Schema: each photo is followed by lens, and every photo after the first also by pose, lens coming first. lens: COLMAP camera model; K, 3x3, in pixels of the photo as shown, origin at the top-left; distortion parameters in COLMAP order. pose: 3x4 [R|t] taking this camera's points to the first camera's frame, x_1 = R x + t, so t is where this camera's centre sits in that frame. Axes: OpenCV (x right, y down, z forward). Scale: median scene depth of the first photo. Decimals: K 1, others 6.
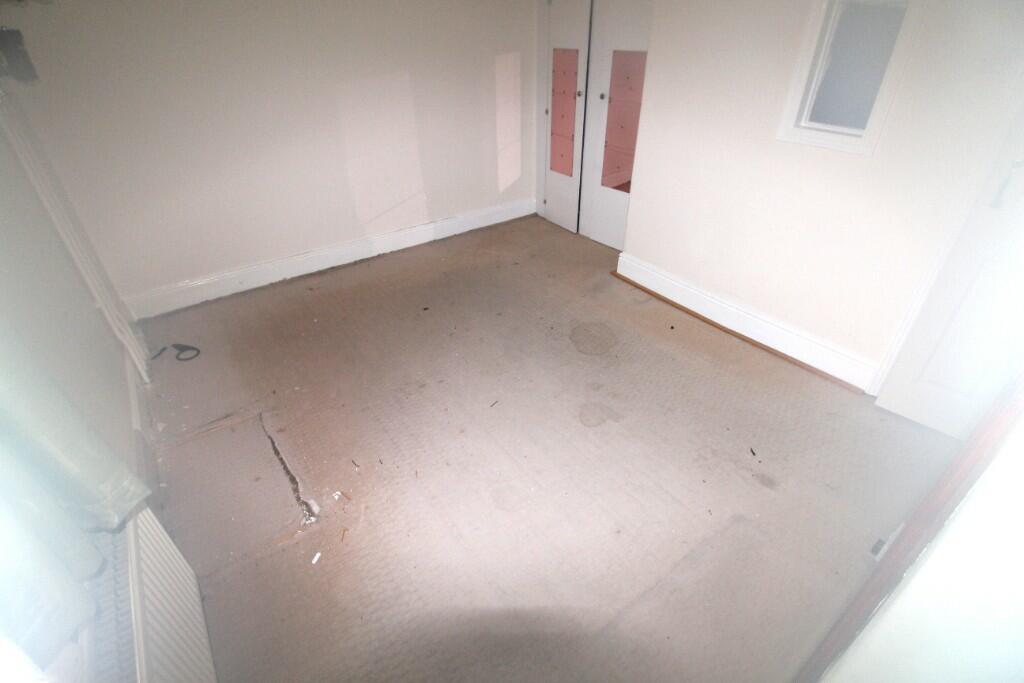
lens RADIAL K [[487.6, 0, 497.7], [0, 487.6, 342.1], [0, 0, 1]] dist [-0.000966, 0.000016]
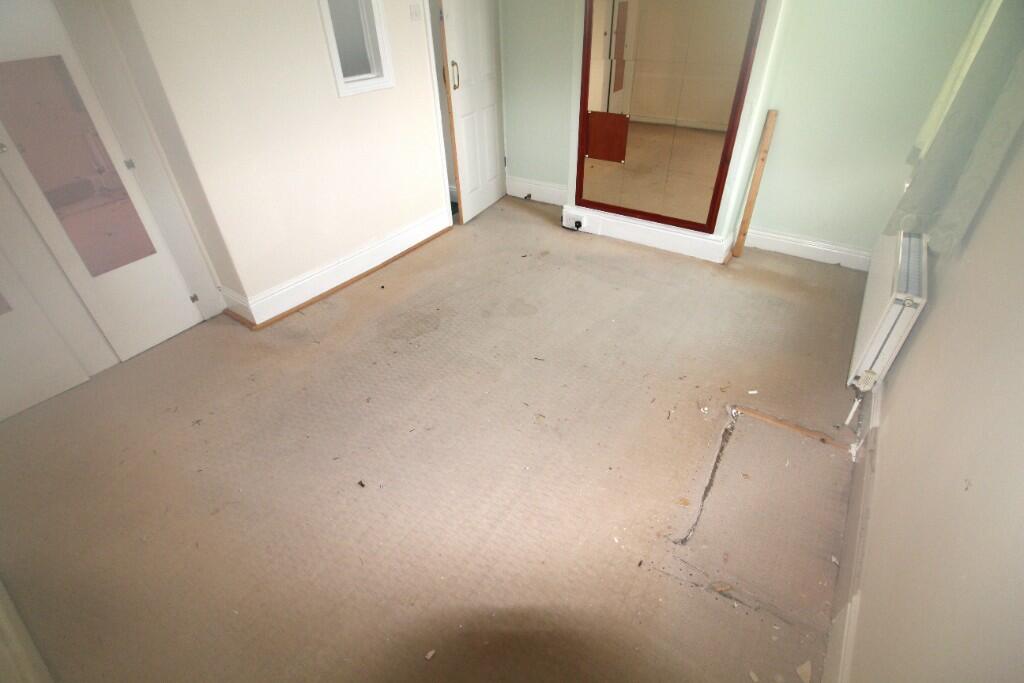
lens RADIAL K [[487.6, 0, 497.7], [0, 487.6, 342.1], [0, 0, 1]] dist [-0.000966, 0.000016]
pose [[-0.345526, -0.527234, 0.776296, -0.650688], [0.543469, 0.561968, 0.623565, -0.506027], [-0.765018, 0.637351, 0.092360, 0.784339]]
